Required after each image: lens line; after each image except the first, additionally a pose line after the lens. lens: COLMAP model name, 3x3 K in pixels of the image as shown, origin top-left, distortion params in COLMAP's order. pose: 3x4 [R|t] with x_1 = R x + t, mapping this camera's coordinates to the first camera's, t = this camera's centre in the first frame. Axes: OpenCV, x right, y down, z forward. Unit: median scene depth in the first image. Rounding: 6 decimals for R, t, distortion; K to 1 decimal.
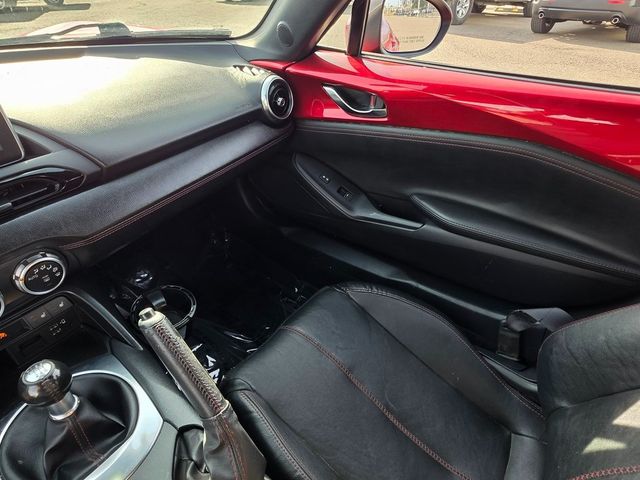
lens RADIAL K [[377.8, 0, 320.0], [0, 377.8, 240.0], [0, 0, 1]] dist [-0.001820, 0.001031]
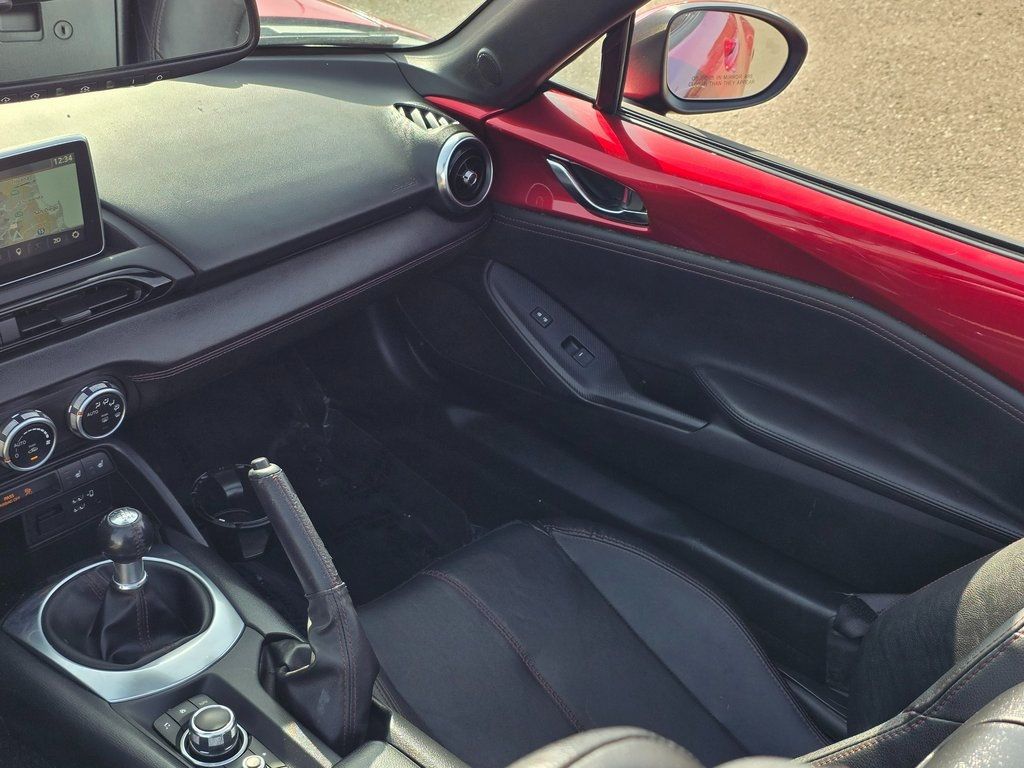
lens RADIAL K [[1479.9, 0, 512.0], [0, 1479.9, 384.0], [0, 0, 1]] dist [0.106332, -0.094351]
pose [[0.990175, 0.111750, -0.084053, 0.186966], [-0.119346, 0.988623, -0.091545, 0.141182], [0.072867, 0.100677, 0.992247, -1.211210]]
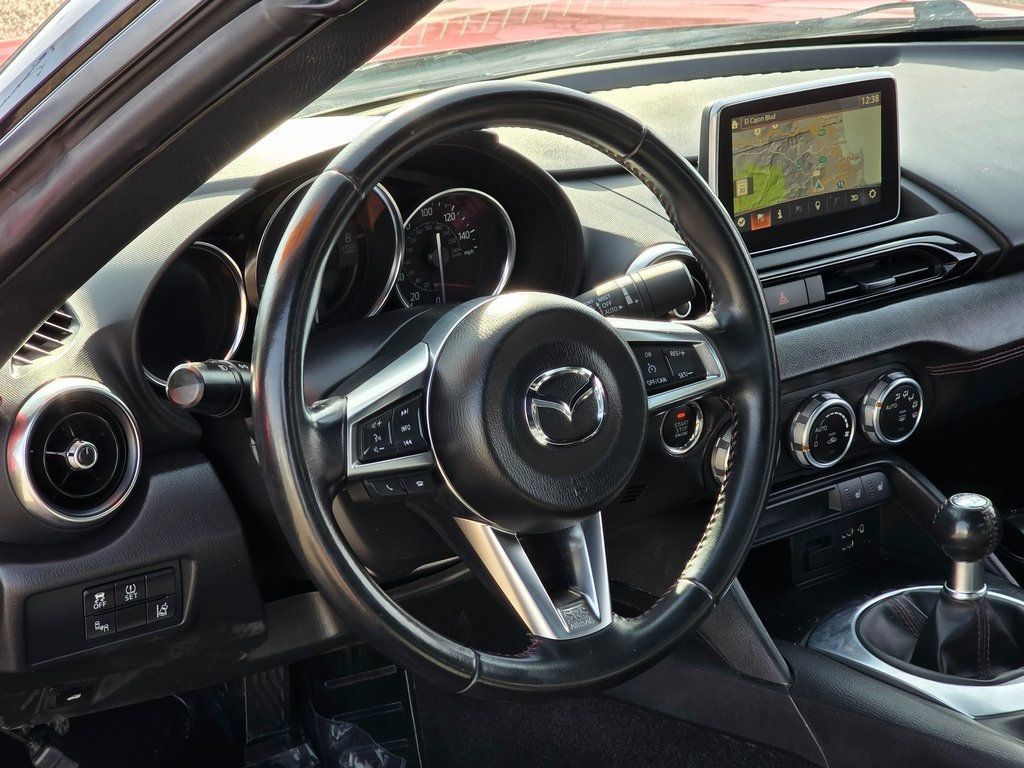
lens RADIAL K [[2148.4, 0, 512.0], [0, 2148.4, 384.0], [0, 0, 1]] dist [-0.009863, -0.105998]
pose [[0.950884, 0.082785, -0.298273, -0.217020], [-0.164845, 0.951002, -0.261575, 0.699344], [0.262004, 0.297896, 0.917939, -1.511389]]
